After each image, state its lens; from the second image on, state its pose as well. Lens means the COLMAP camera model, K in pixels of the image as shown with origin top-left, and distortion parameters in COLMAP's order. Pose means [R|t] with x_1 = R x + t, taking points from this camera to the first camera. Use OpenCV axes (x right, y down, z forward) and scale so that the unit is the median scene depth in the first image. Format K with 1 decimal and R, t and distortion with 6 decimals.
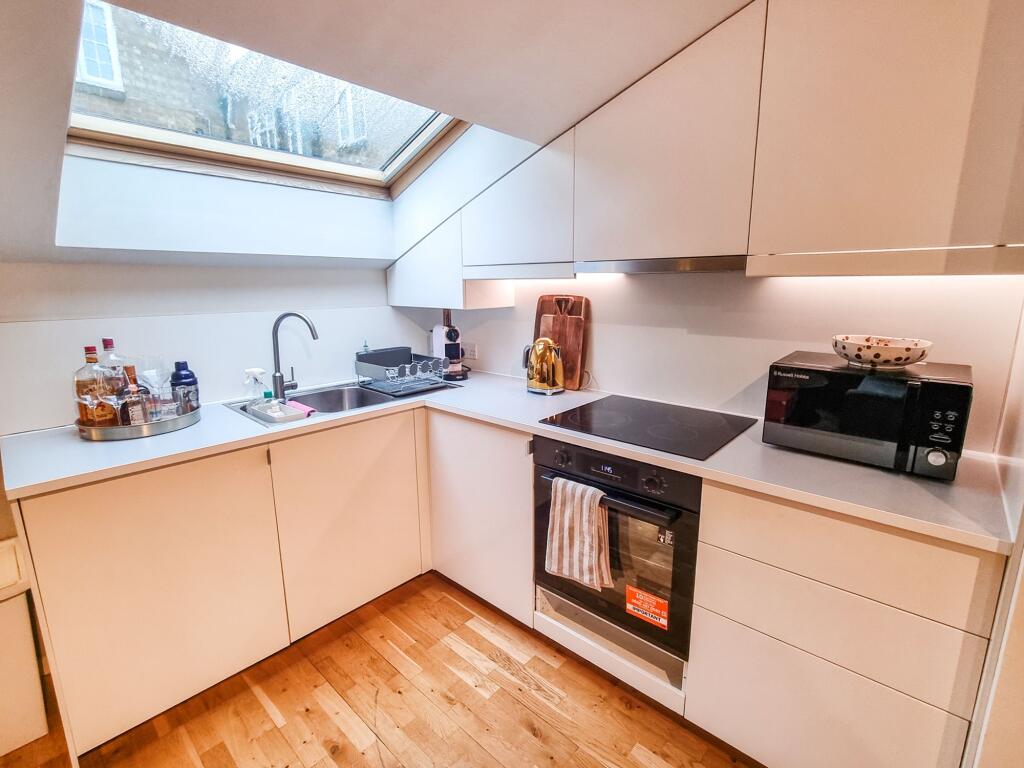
lens RADIAL K [[483.1, 0, 512.0], [0, 483.1, 384.0], [0, 0, 1]] dist [-0.003233, -0.000229]
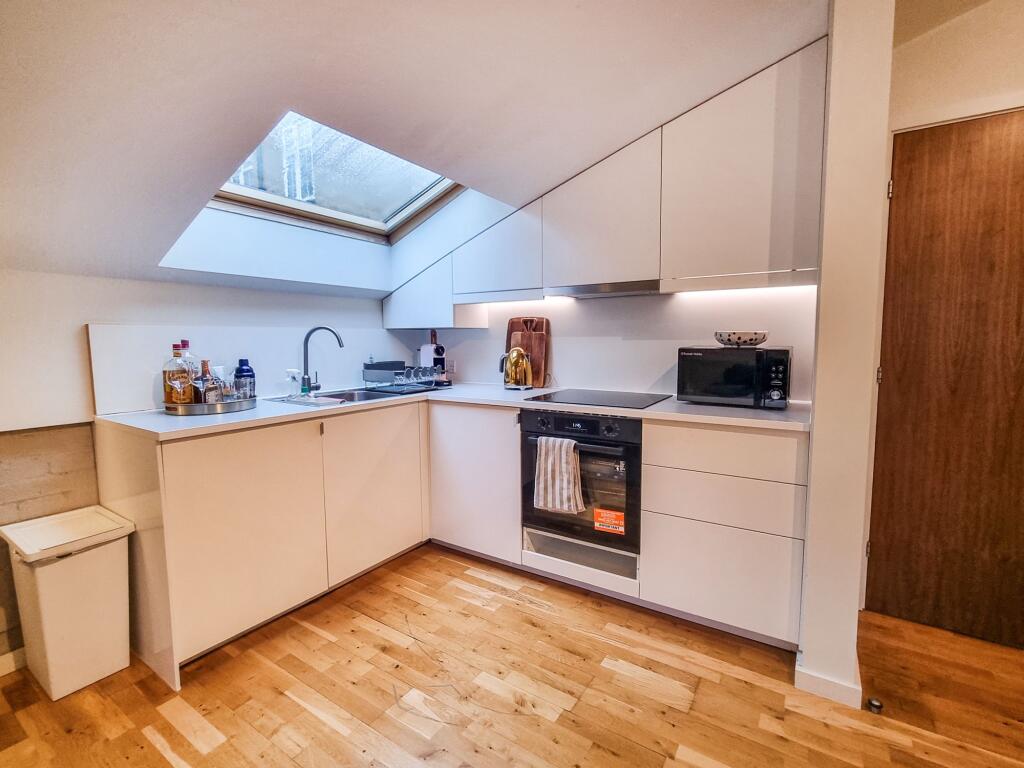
lens RADIAL K [[471.5, 0, 512.0], [0, 471.5, 384.0], [0, 0, 1]] dist [-0.000840, -0.000292]
pose [[0.987624, -0.016463, 0.155976, -0.183628], [0.033491, 0.993676, -0.107176, 0.173237], [-0.153225, 0.111073, 0.981929, -0.312080]]
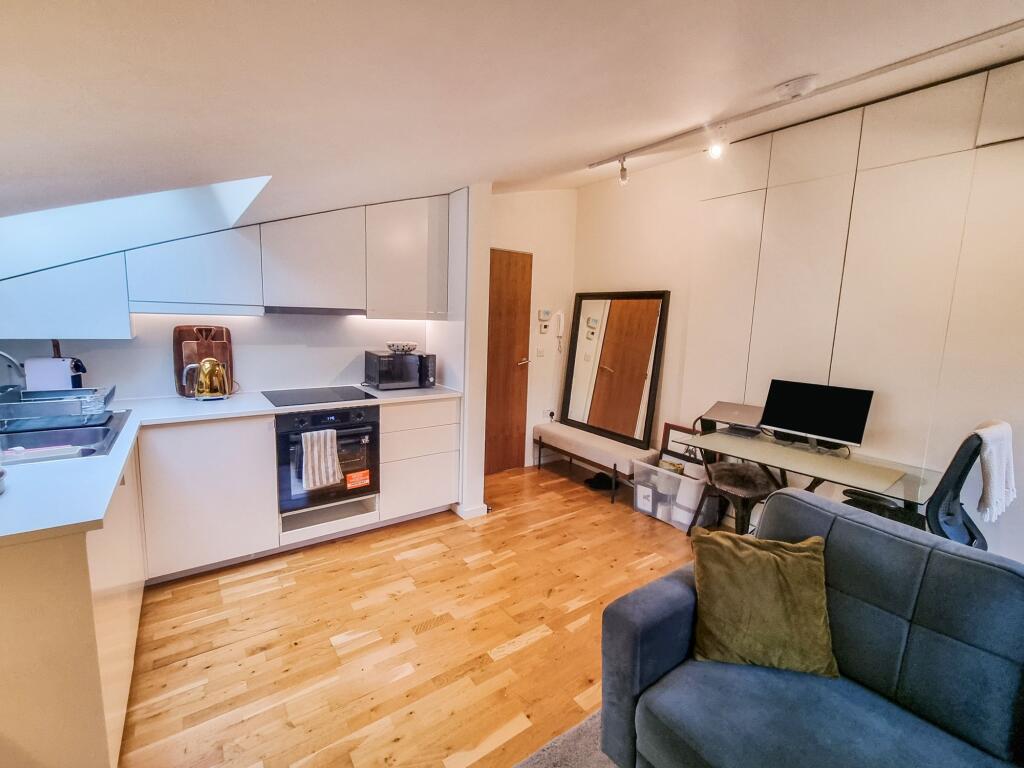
lens RADIAL K [[451.9, 0, 512.0], [0, 451.9, 384.0], [0, 0, 1]] dist [0.000312, 0.000009]
pose [[0.213247, -0.137568, 0.967265, -1.186608], [0.163966, 0.981034, 0.103378, -0.021060], [-0.963141, 0.136554, 0.231759, -0.104220]]
